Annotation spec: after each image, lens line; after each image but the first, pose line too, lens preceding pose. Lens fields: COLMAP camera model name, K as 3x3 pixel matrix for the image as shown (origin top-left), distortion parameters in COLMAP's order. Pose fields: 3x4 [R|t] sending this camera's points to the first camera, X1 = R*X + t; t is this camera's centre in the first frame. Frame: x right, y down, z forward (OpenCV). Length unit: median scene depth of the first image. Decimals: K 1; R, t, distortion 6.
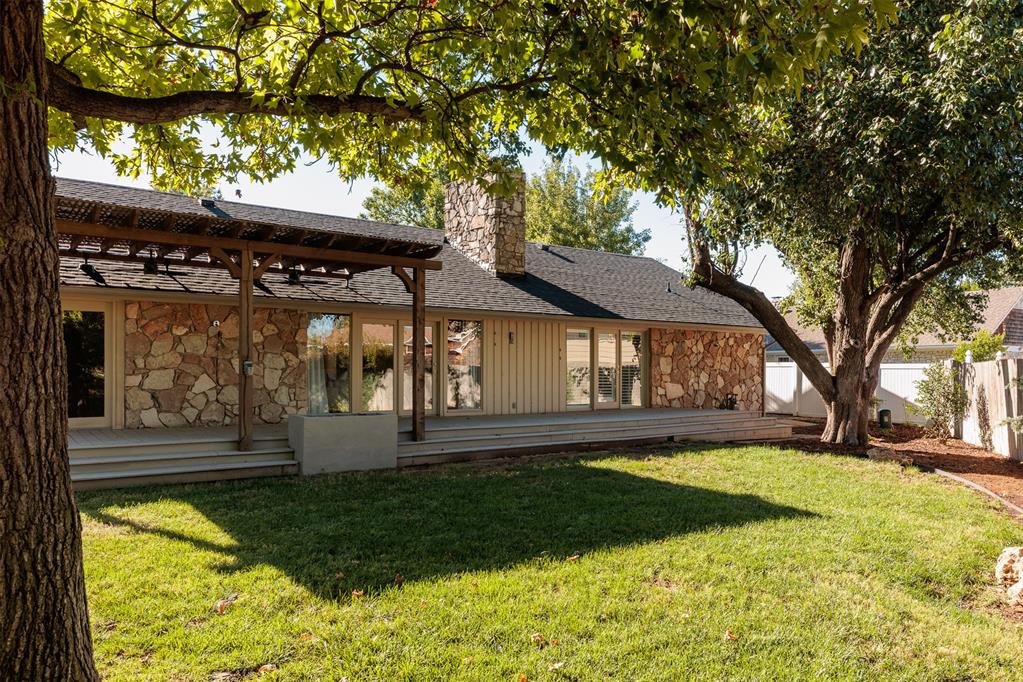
lens RADIAL K [[772.1, 0, 524.3], [0, 772.1, 360.2], [0, 0, 1]] dist [0.012844, -0.000725]
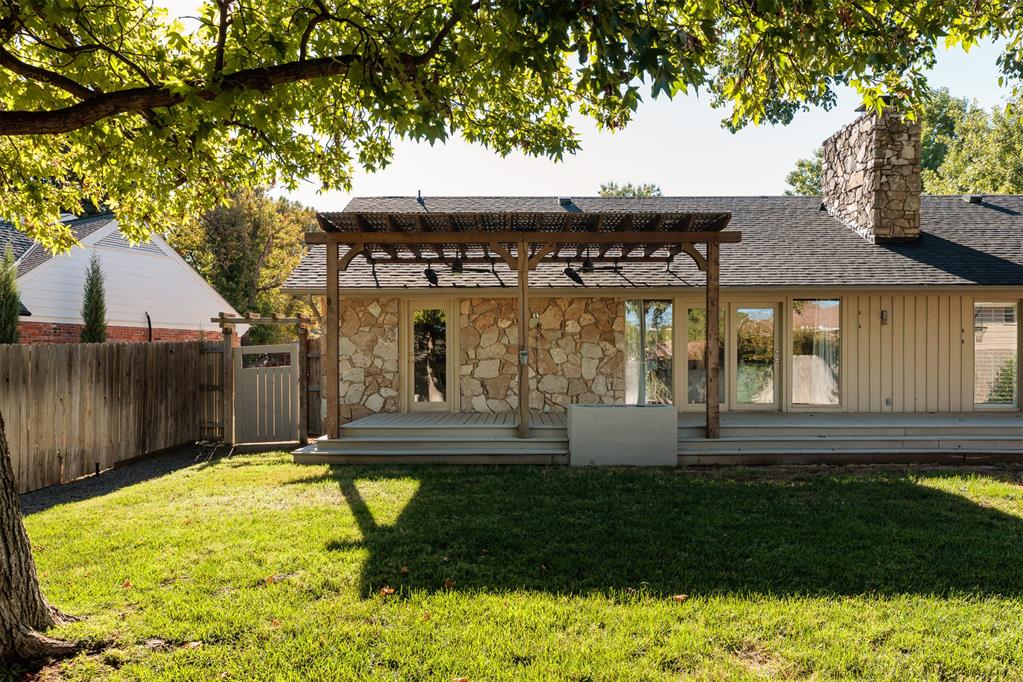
lens RADIAL K [[772.1, 0, 524.3], [0, 772.1, 360.2], [0, 0, 1]] dist [0.012844, -0.000725]
pose [[0.788820, -0.008779, -0.614562, 0.234531], [0.014365, 0.999888, 0.004154, 0.008766], [0.614457, -0.012105, 0.788858, 0.170919]]
